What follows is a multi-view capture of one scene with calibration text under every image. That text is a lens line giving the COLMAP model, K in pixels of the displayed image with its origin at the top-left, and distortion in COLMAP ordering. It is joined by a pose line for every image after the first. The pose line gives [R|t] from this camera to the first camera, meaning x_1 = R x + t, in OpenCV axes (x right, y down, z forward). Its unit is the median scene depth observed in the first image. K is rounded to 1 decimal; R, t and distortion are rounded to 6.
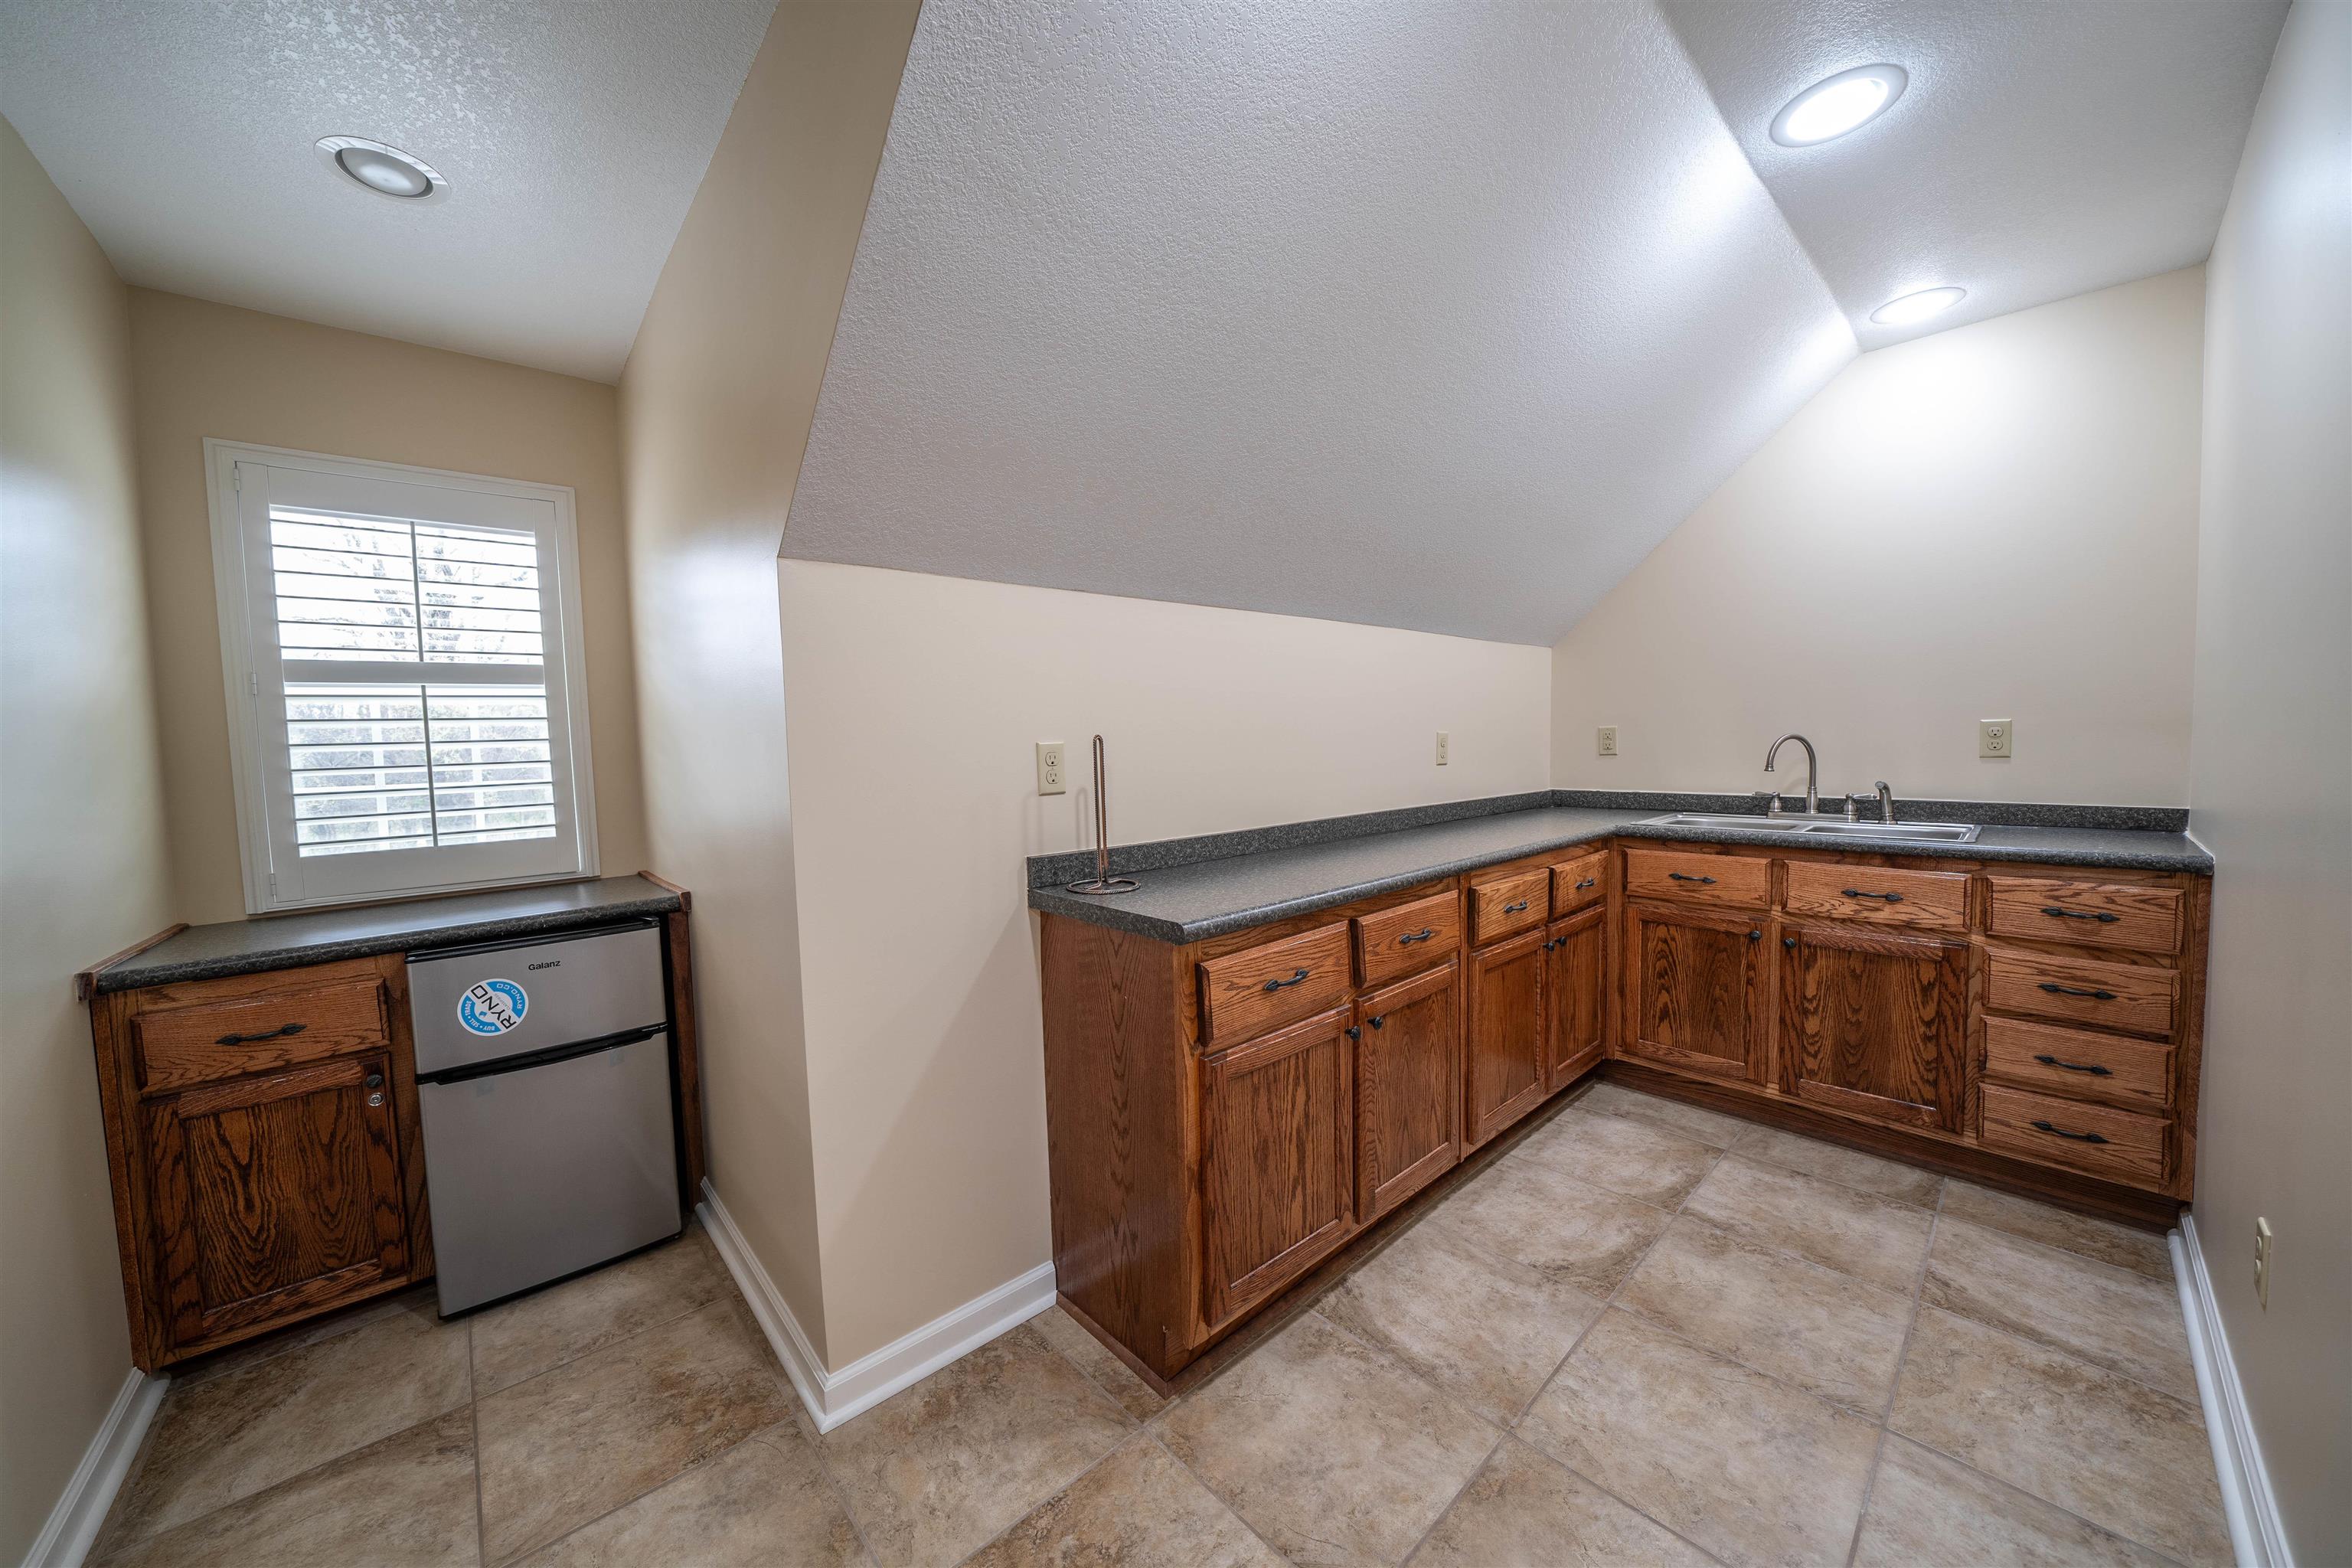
lens RADIAL K [[814.8, 0, 1163.5], [0, 814.8, 789.0], [0, 0, 1]] dist [-0.027872, 0.003150]
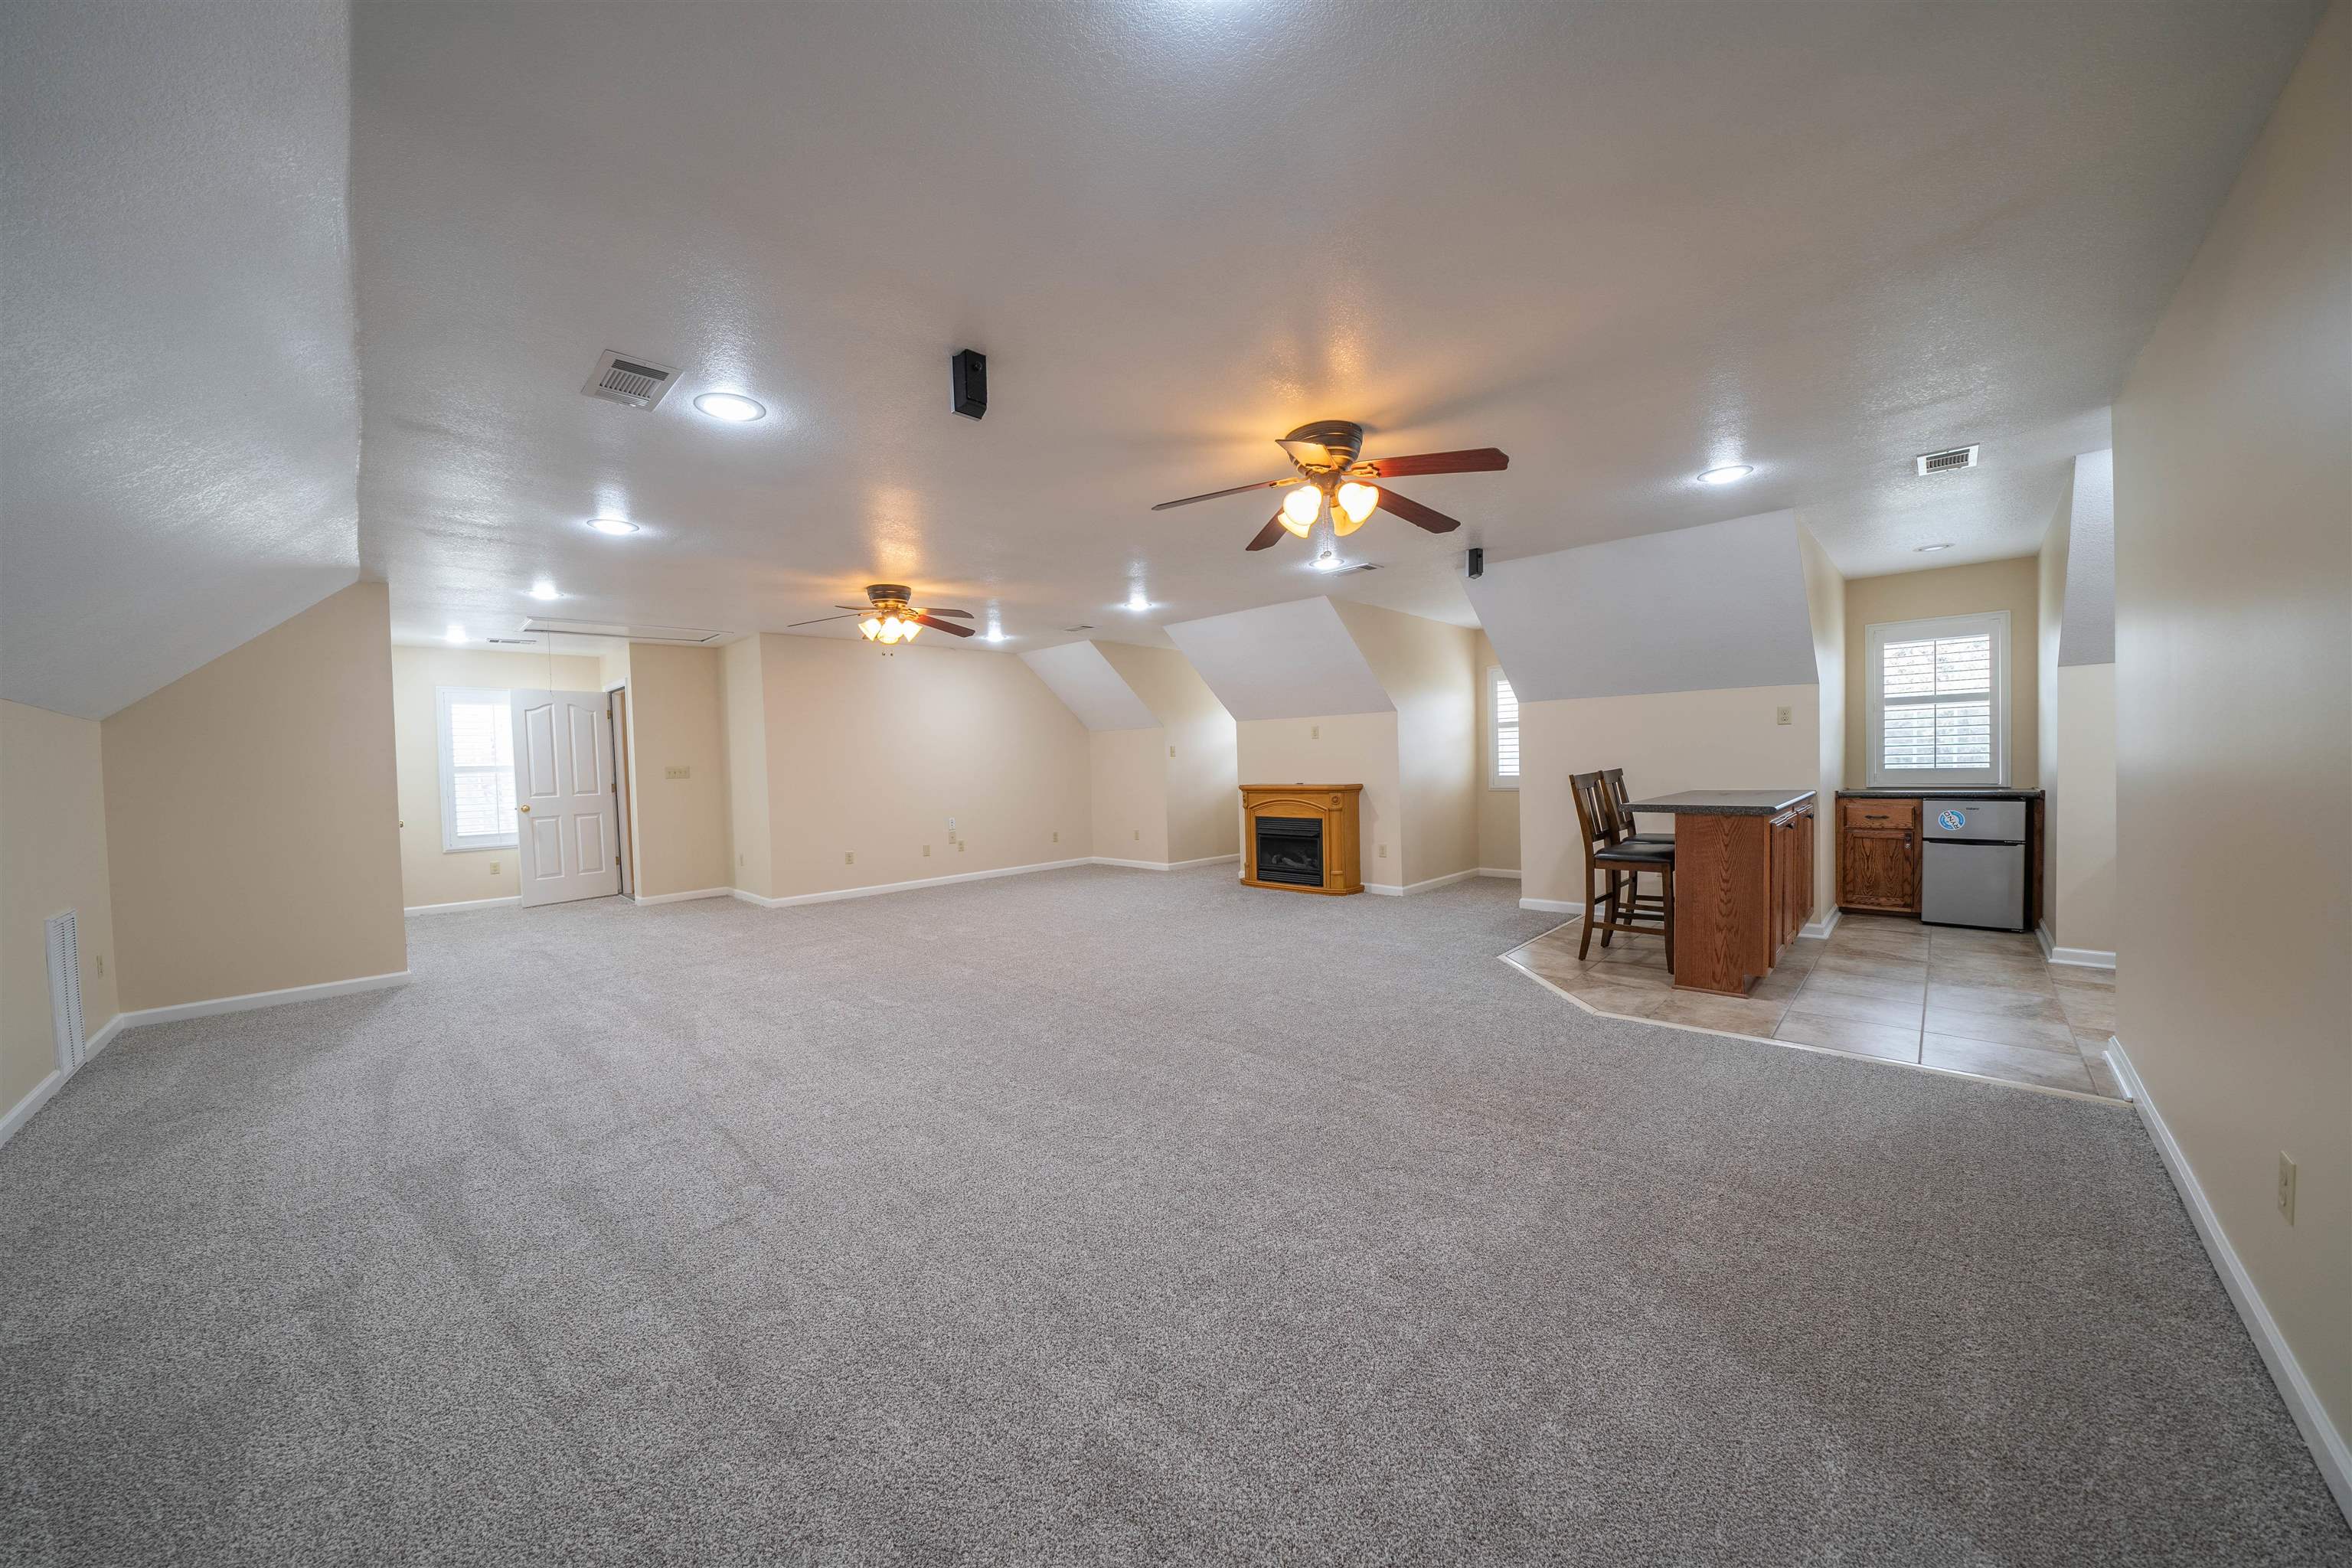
lens RADIAL K [[814.8, 0, 1163.5], [0, 814.8, 789.0], [0, 0, 1]] dist [-0.027872, 0.003150]
pose [[0.068769, 0.061776, -0.995718, 1.554034], [-0.034218, 0.997640, 0.059532, 0.078813], [0.997046, 0.029978, 0.070721, -1.749366]]
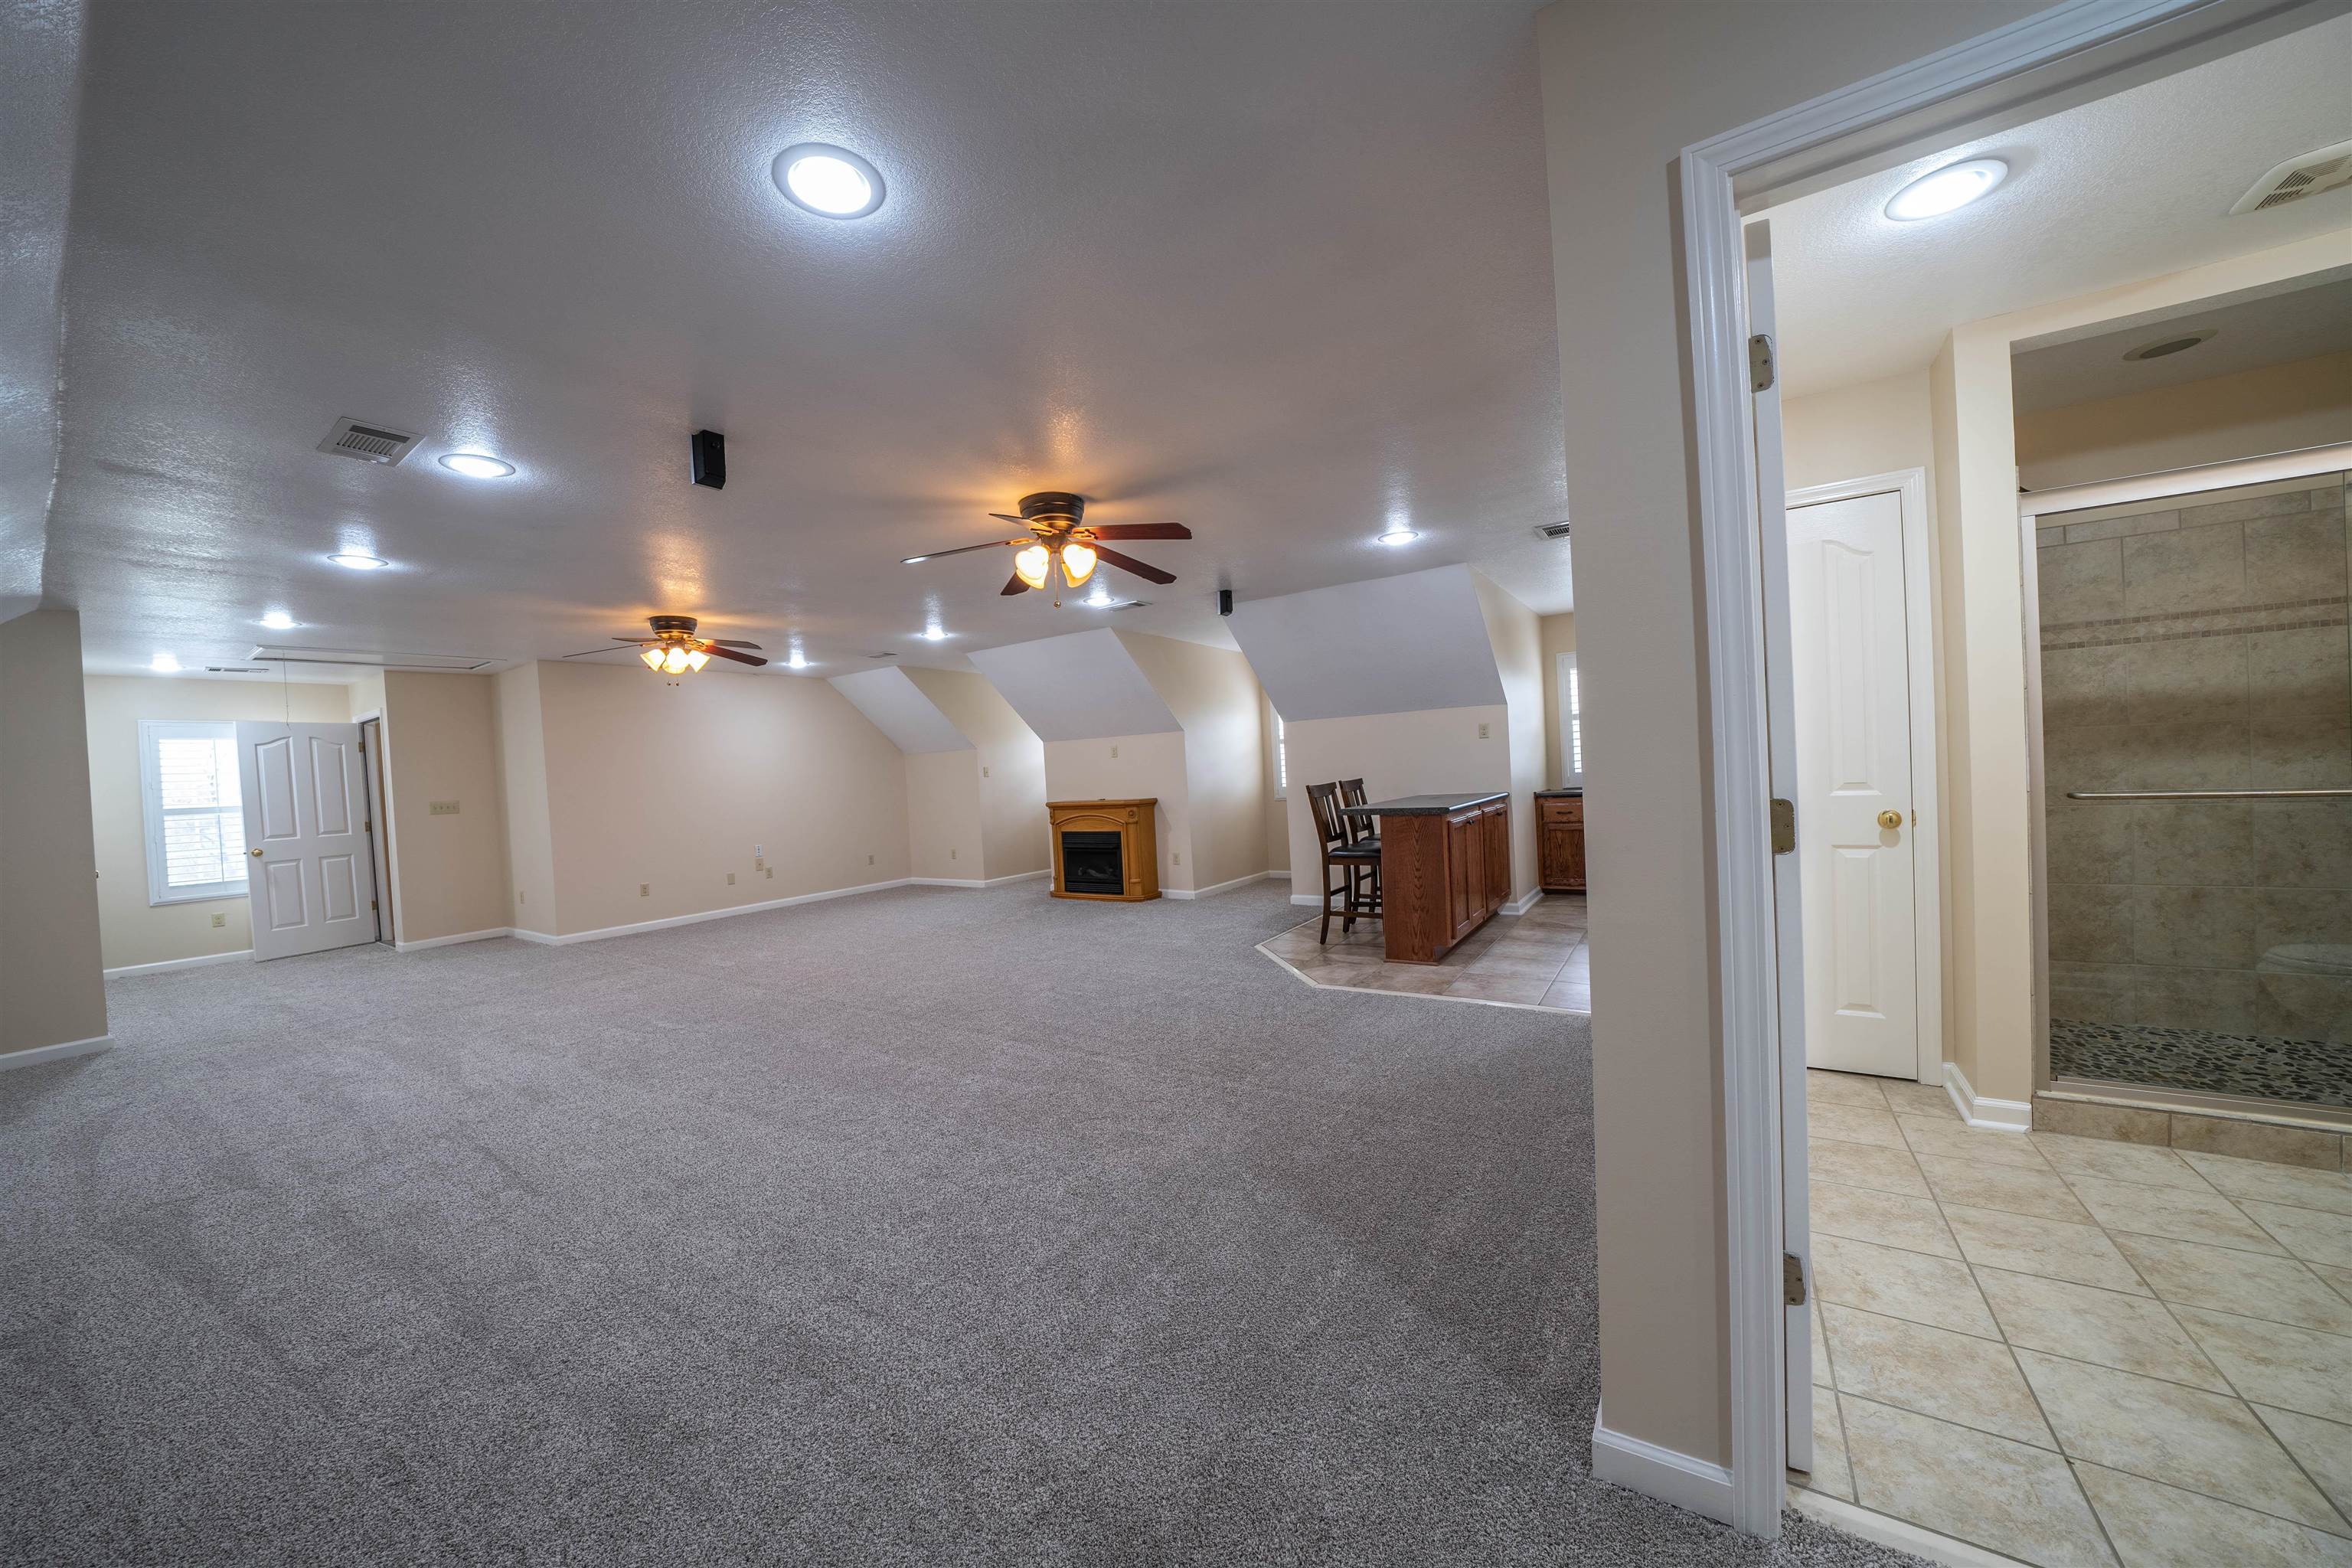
lens RADIAL K [[814.8, 0, 1168.3], [0, 814.8, 788.3], [0, 0, 1]] dist [-0.033320, 0.004958]
pose [[0.255233, 0.035836, -0.966215, 1.589511], [-0.012529, 0.999352, 0.033755, 0.076412], [0.966798, 0.003491, 0.255517, -1.725607]]
